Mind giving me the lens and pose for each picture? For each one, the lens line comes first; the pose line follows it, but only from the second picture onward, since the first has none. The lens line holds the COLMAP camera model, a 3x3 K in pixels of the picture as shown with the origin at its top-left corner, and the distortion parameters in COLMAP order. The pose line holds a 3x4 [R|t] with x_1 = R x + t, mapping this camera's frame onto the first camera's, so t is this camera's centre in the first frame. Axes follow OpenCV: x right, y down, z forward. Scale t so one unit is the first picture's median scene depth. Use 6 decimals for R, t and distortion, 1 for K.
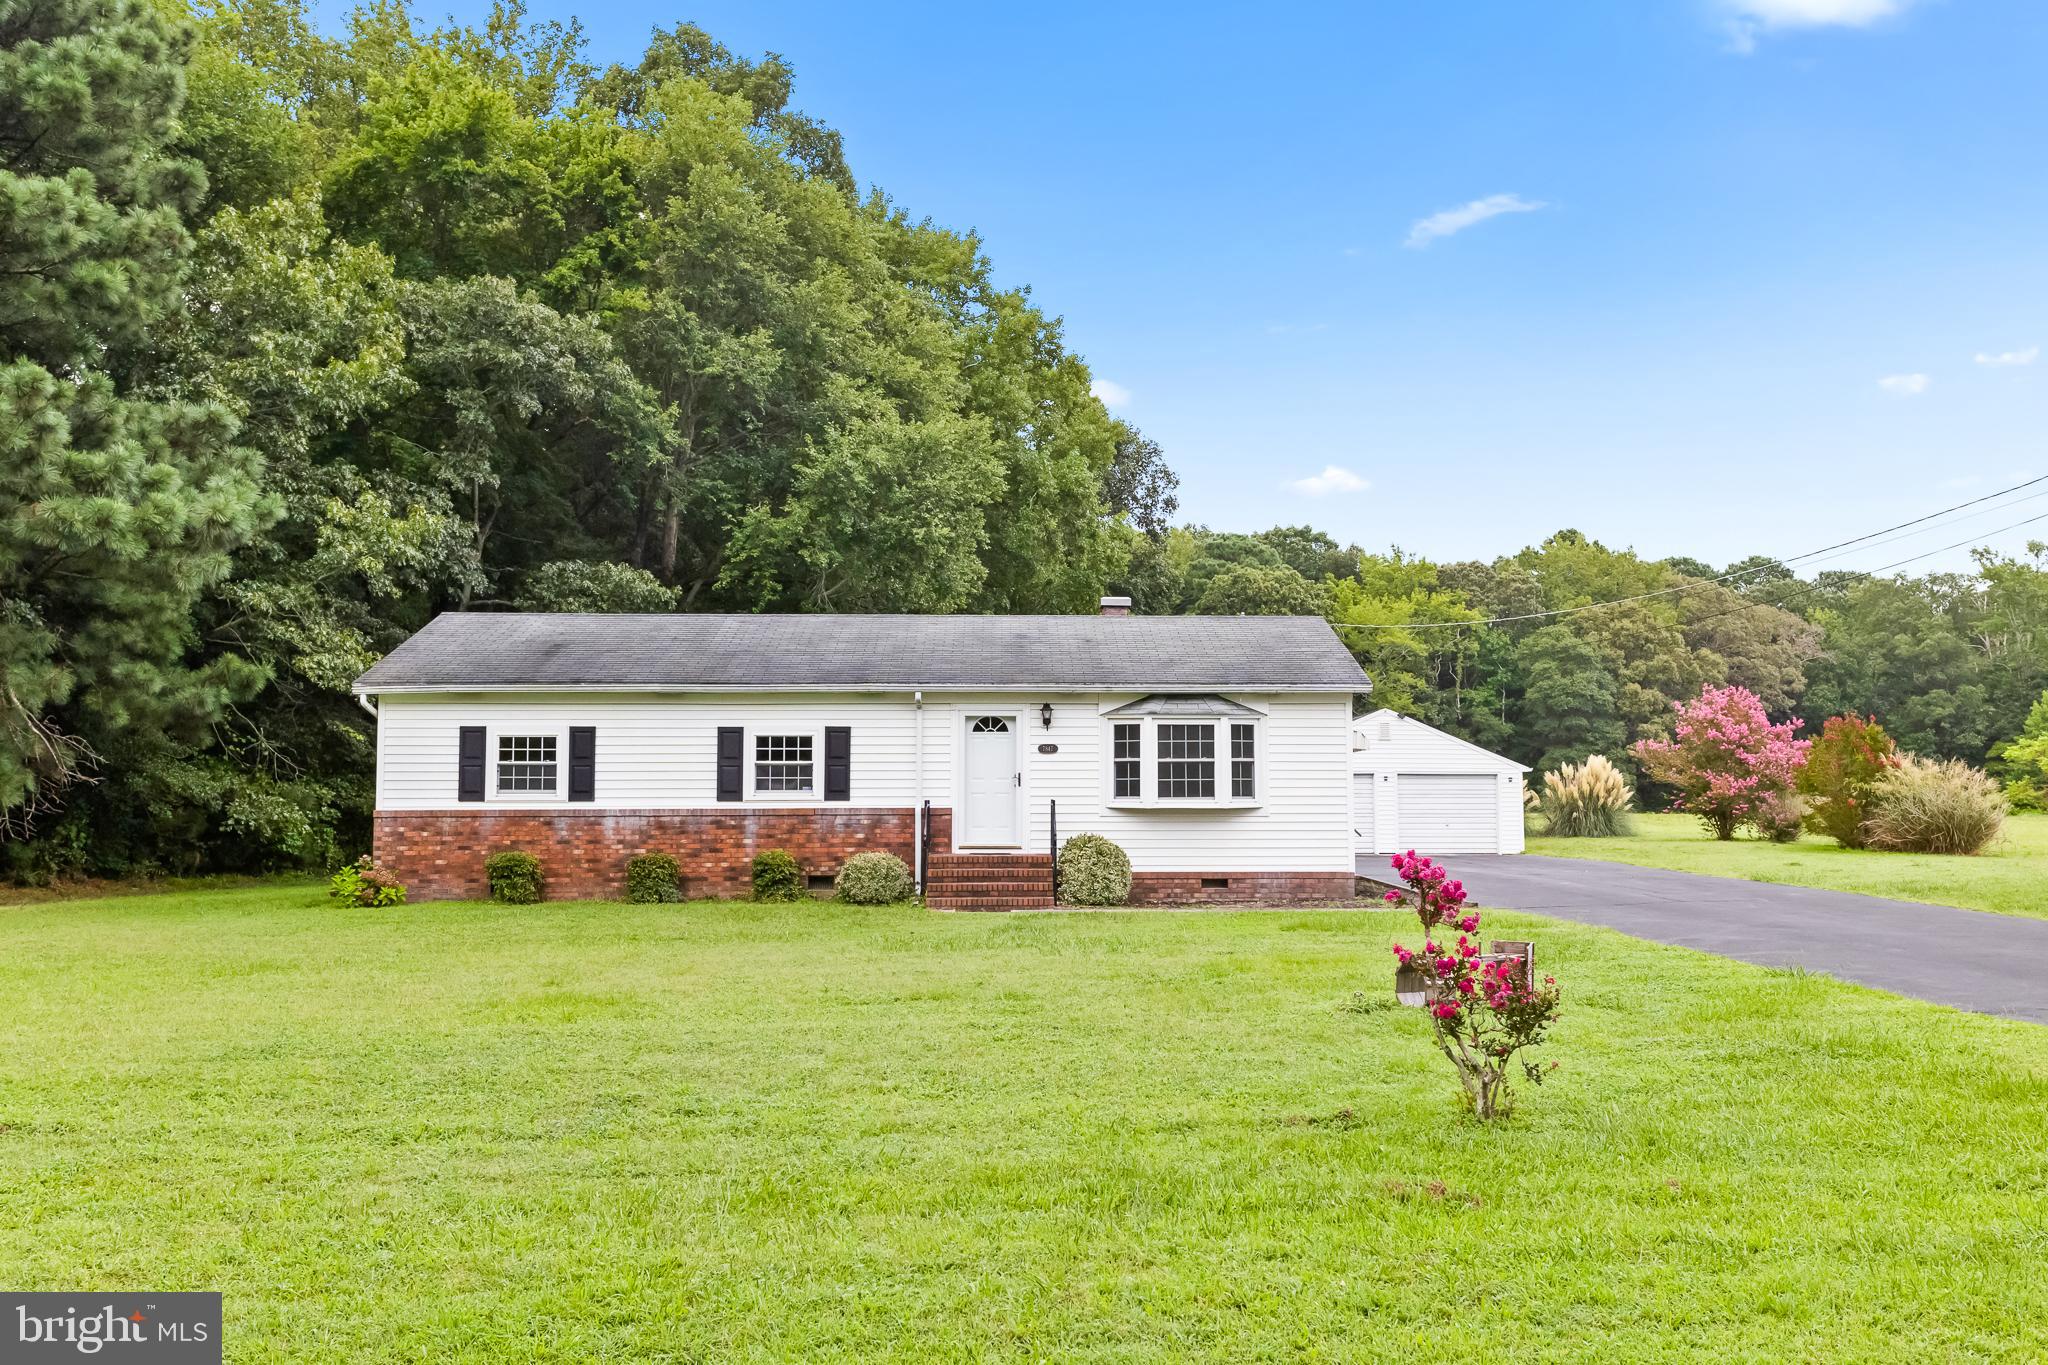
lens RADIAL K [[1827.6, 0, 1024.0], [0, 1827.6, 682.5], [0, 0, 1]] dist [0.028876, -0.000030]
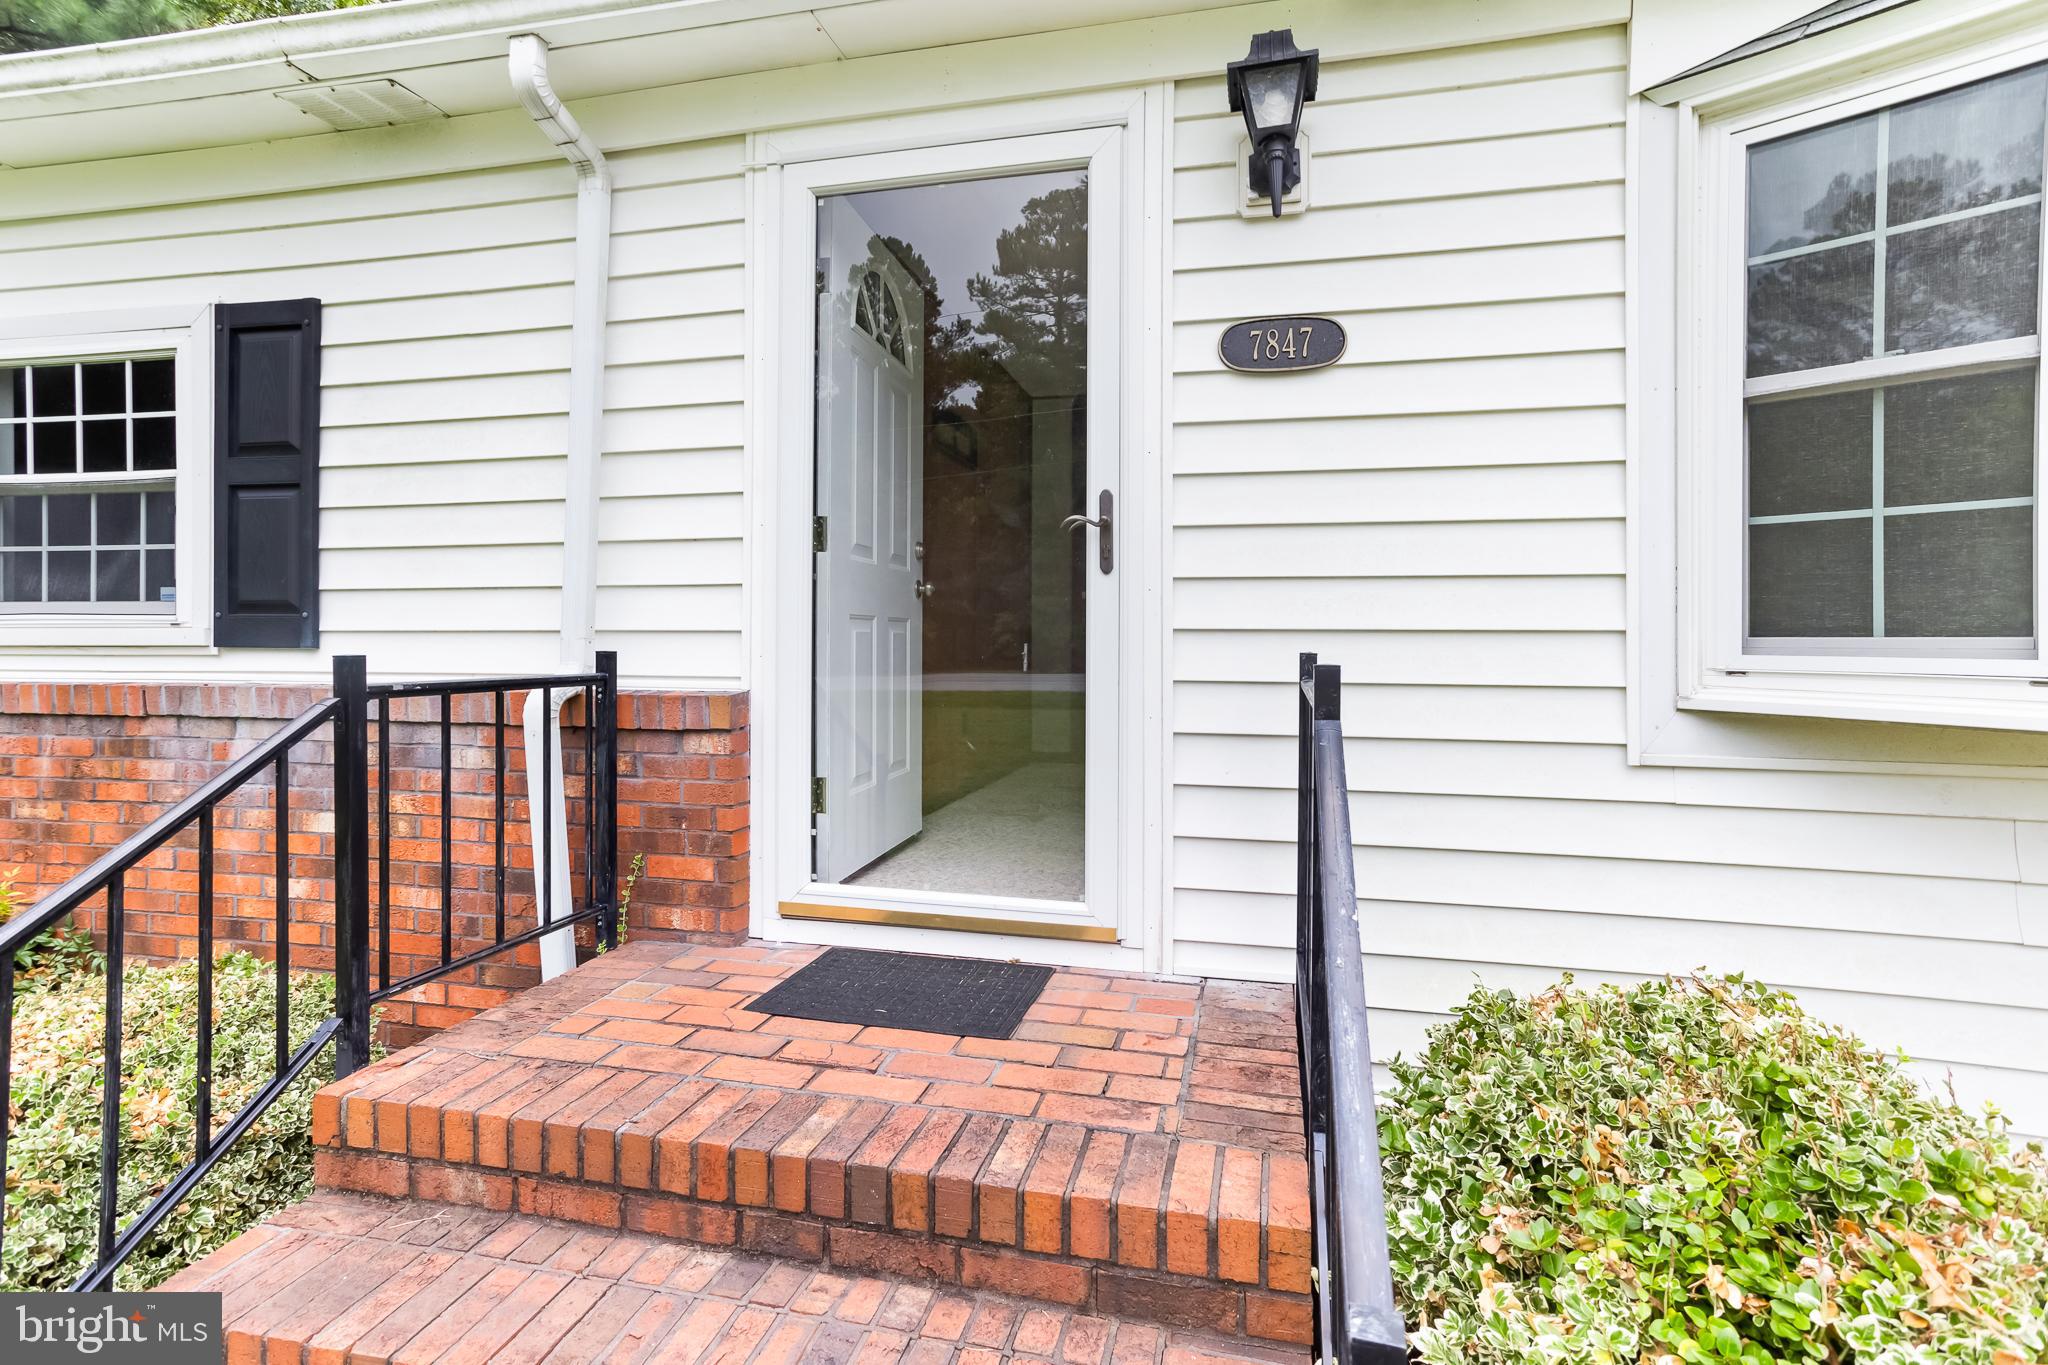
lens RADIAL K [[1025.3, 0, 1024.4], [0, 1025.3, 665.8], [0, 0, 1]] dist [0.000396, 0.000527]
pose [[0.978406, 0.010241, -0.206436, 0.009688], [0.005837, 0.997004, 0.077124, 0.057663], [0.206608, -0.076664, 0.975416, 0.900001]]
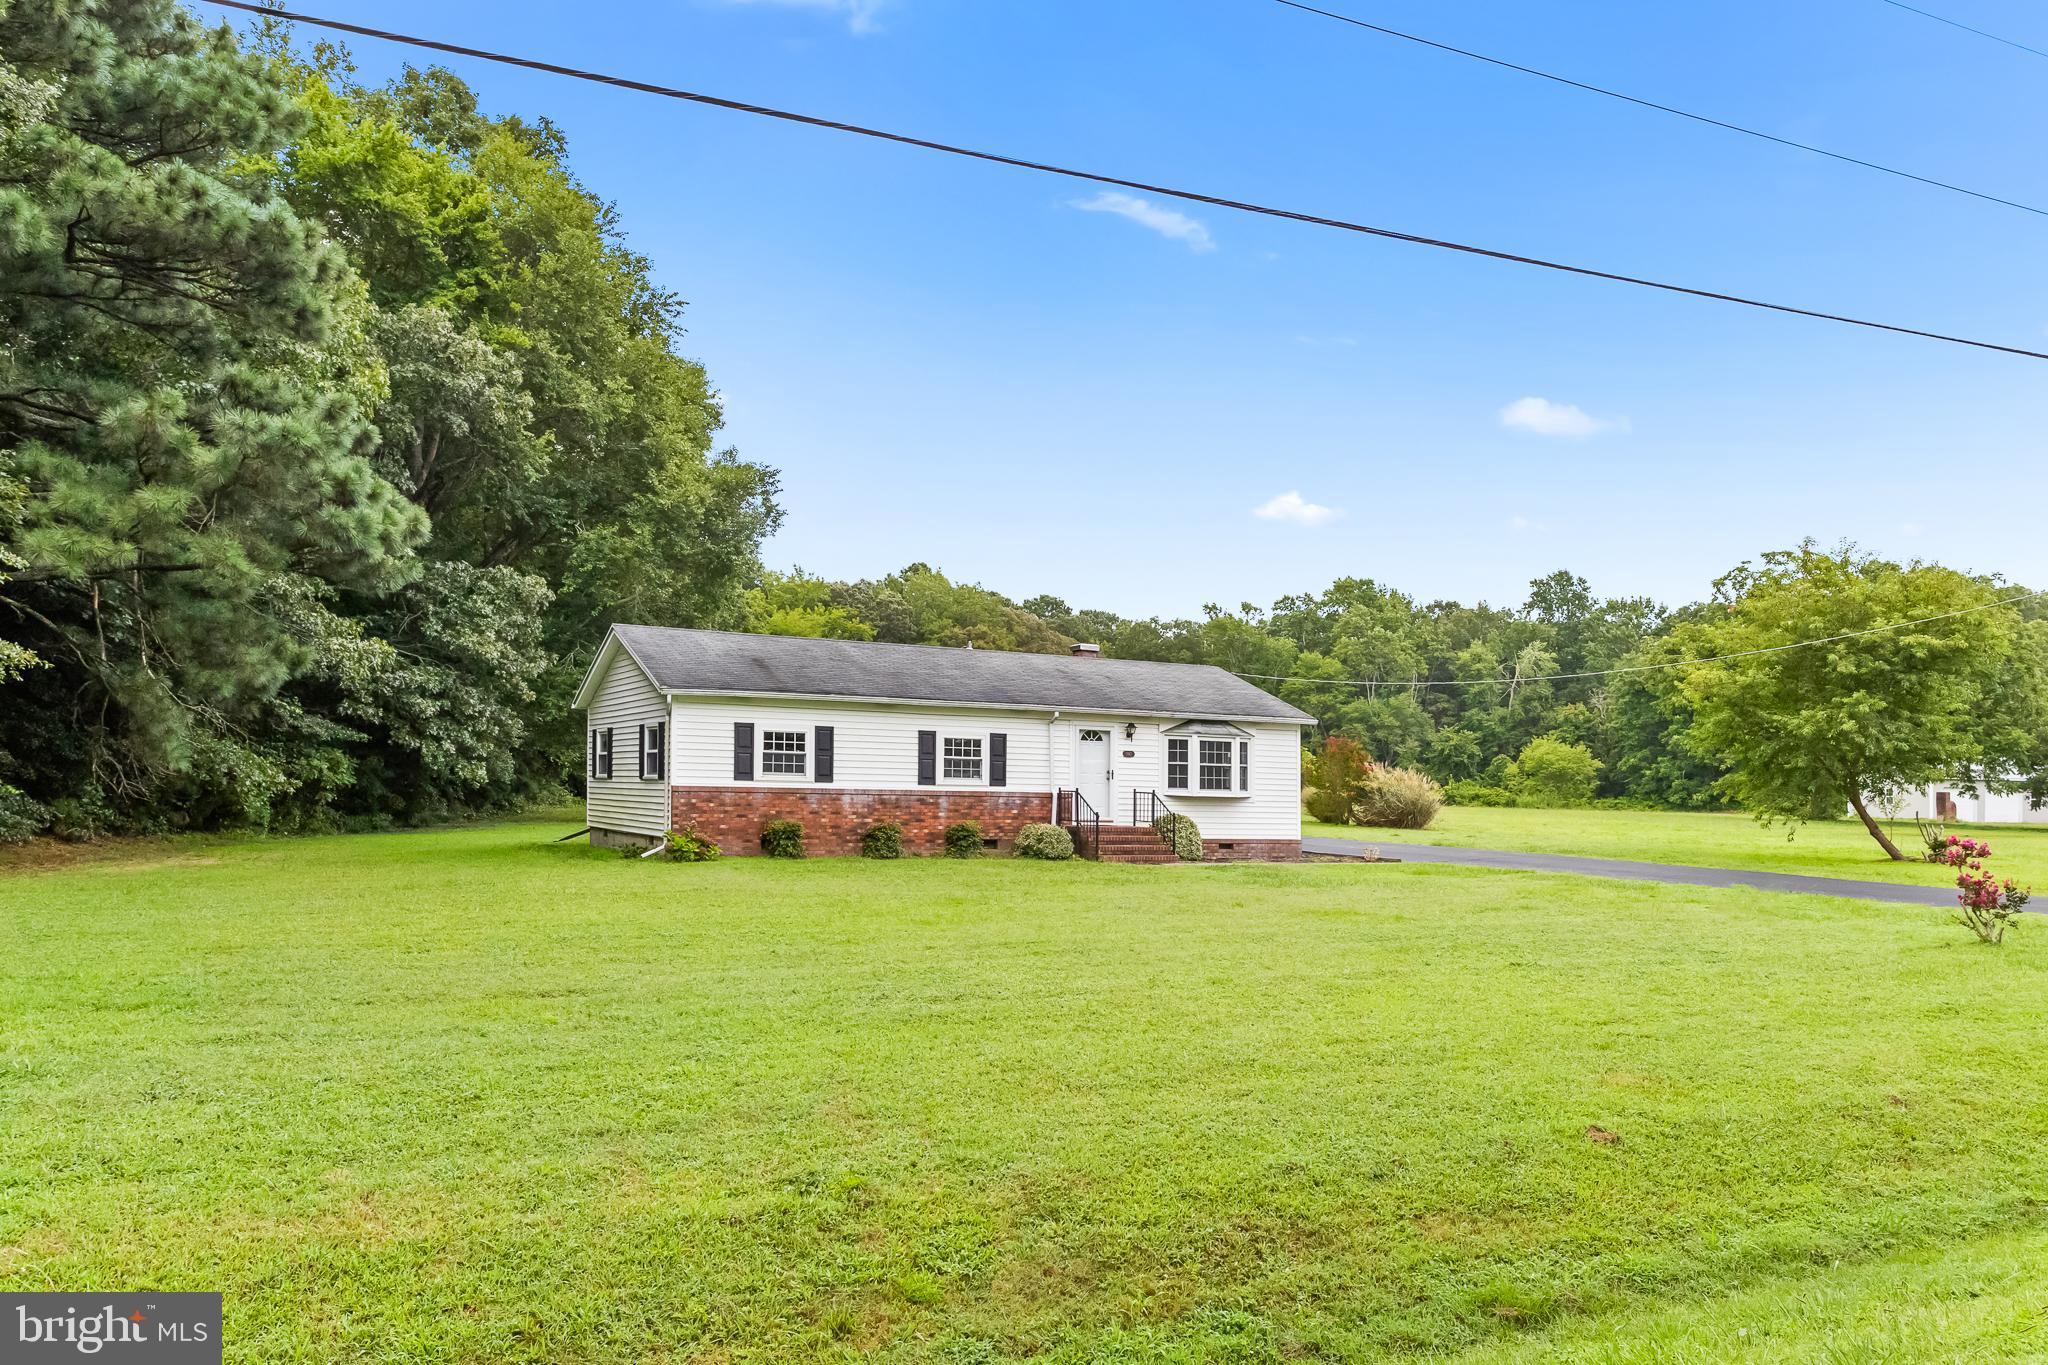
lens RADIAL K [[1677.2, 0, 1024.0], [0, 1677.2, 682.5], [0, 0, 1]] dist [0.009445, 0.001045]
pose [[0.881120, 0.050862, 0.470150, -0.692745], [-0.055933, 0.998429, -0.003187, -0.011909], [-0.469573, -0.023488, 0.882581, -0.144054]]
